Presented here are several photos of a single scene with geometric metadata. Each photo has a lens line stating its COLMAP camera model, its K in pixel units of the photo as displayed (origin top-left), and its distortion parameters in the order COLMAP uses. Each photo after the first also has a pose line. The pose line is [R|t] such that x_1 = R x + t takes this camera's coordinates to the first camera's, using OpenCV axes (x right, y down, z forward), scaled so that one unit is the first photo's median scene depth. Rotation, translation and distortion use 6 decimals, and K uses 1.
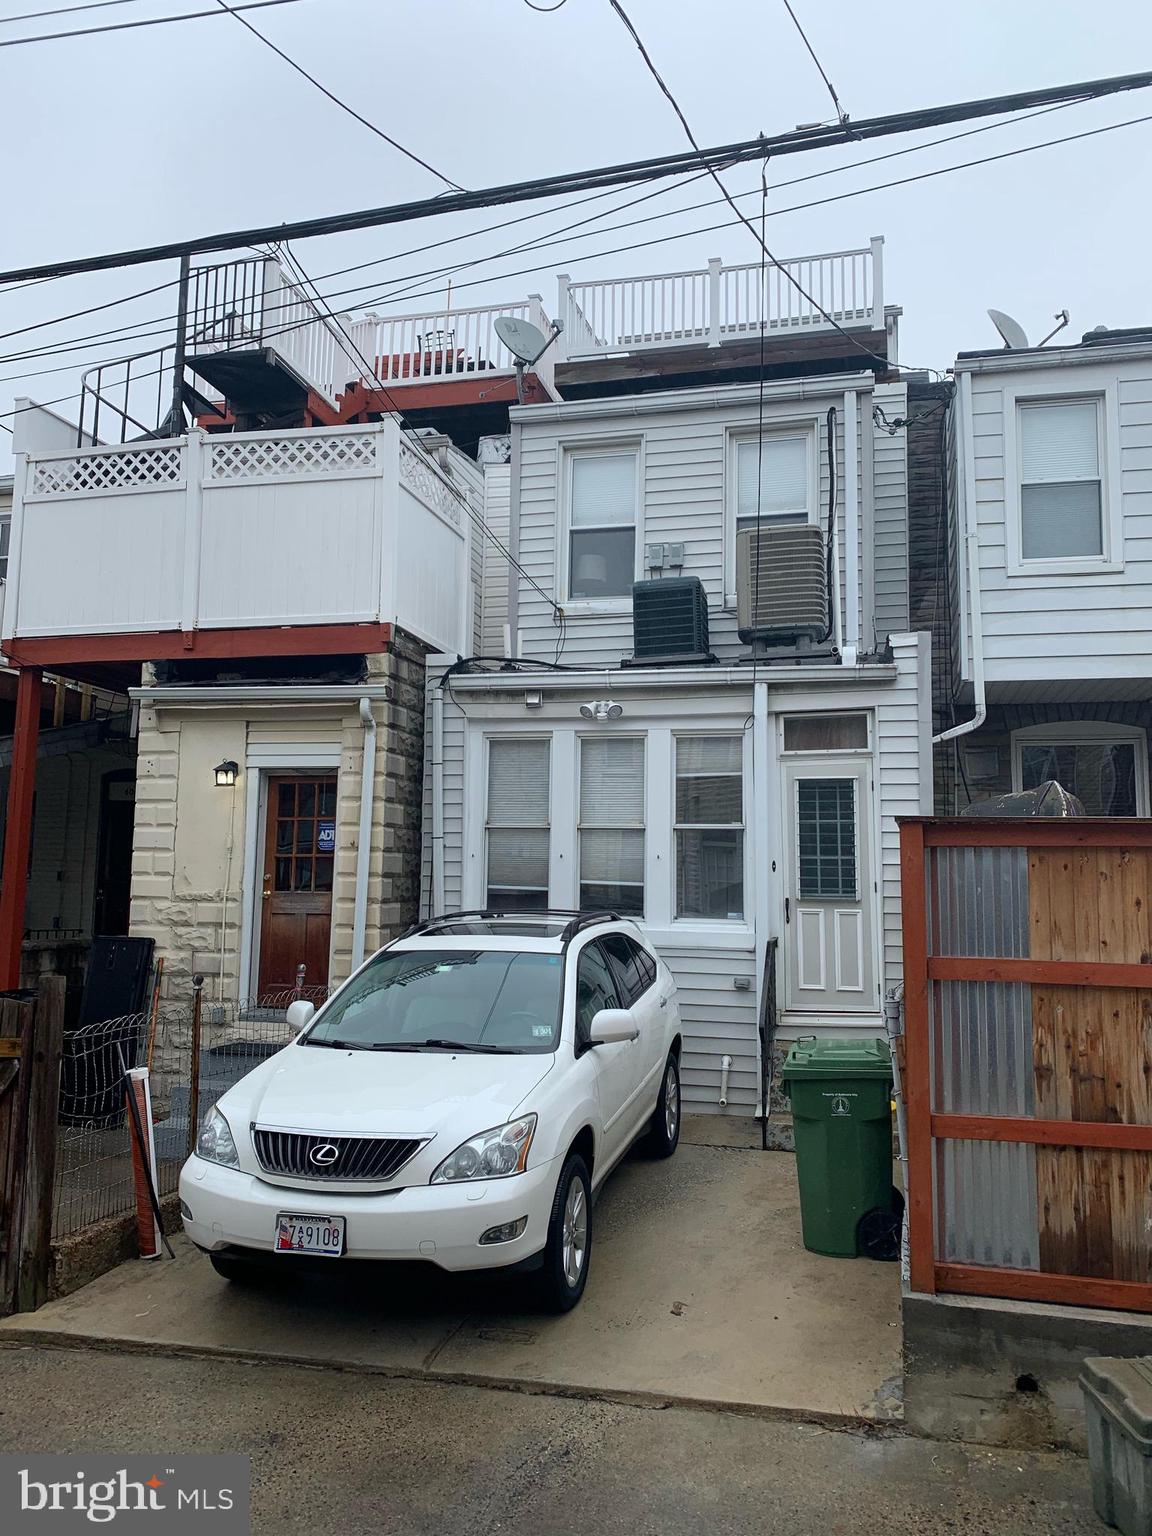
lens RADIAL K [[1180.0, 0, 582.6], [0, 1180.0, 803.9], [0, 0, 1]] dist [0.049307, -0.051035]
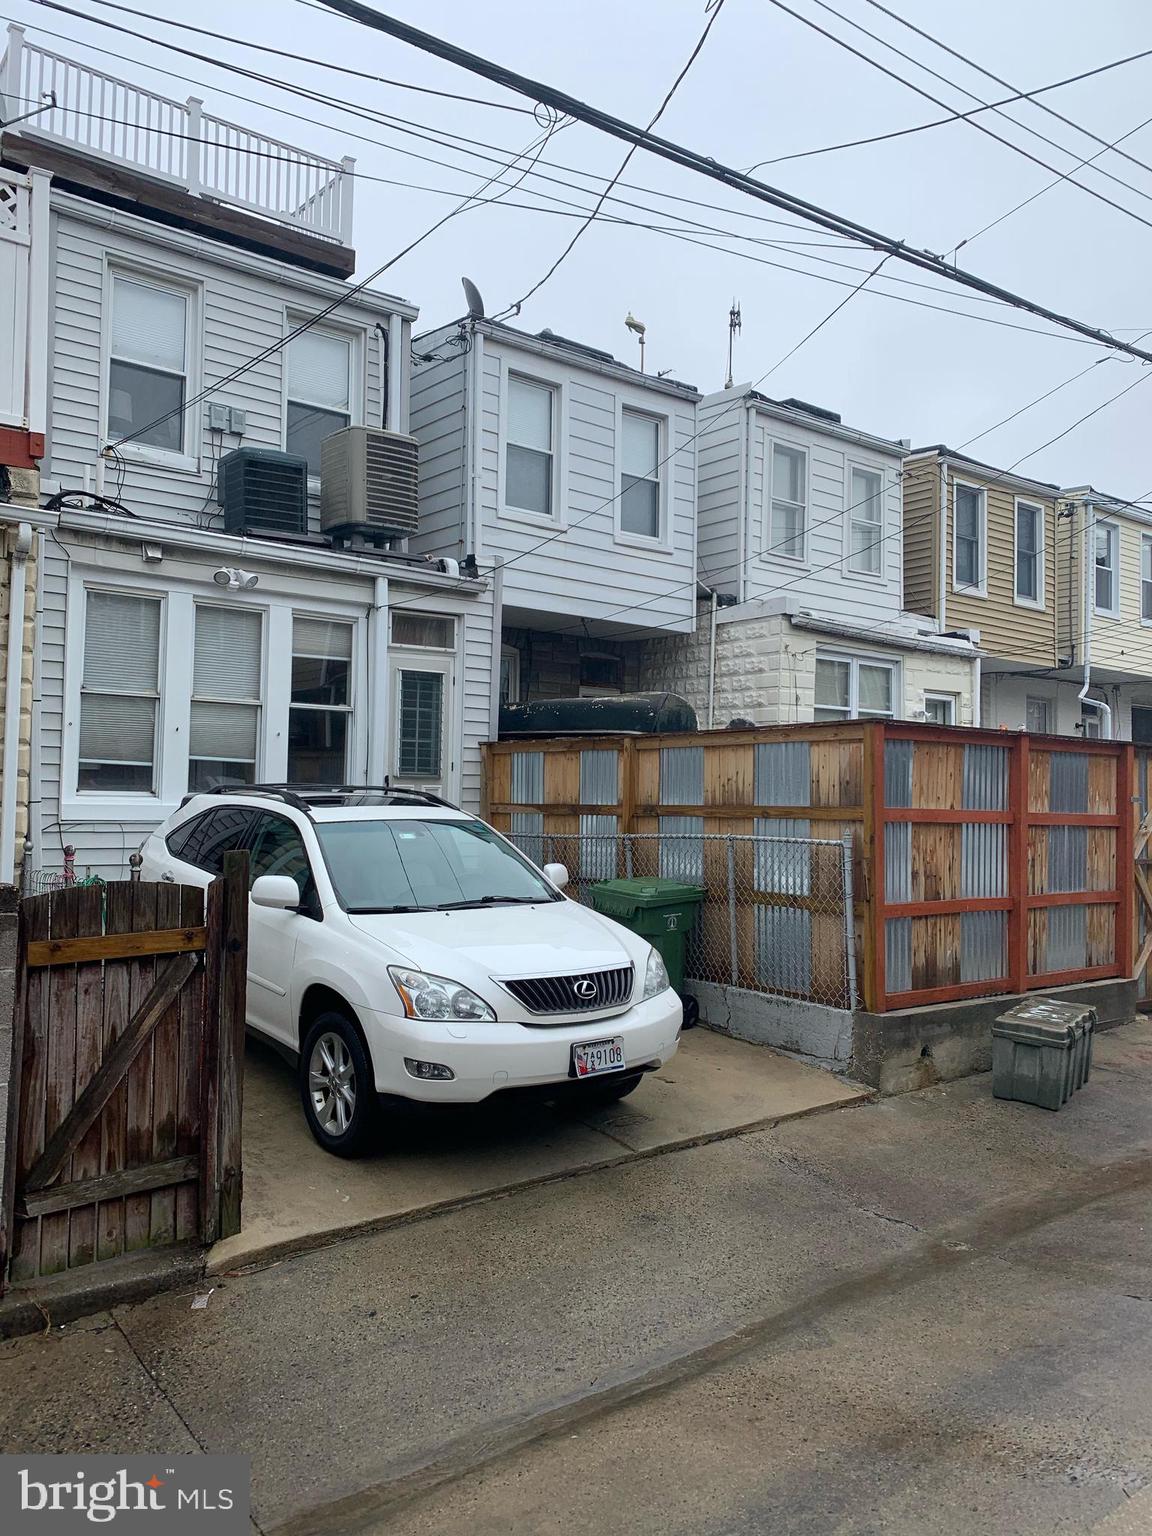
lens RADIAL K [[1180.0, 0, 582.6], [0, 1180.0, 803.9], [0, 0, 1]] dist [0.049307, -0.051035]
pose [[0.595770, -0.005811, 0.803134, -0.610962], [-0.066163, 0.996220, 0.056288, 0.030917], [-0.800426, -0.086672, 0.593133, 0.193177]]
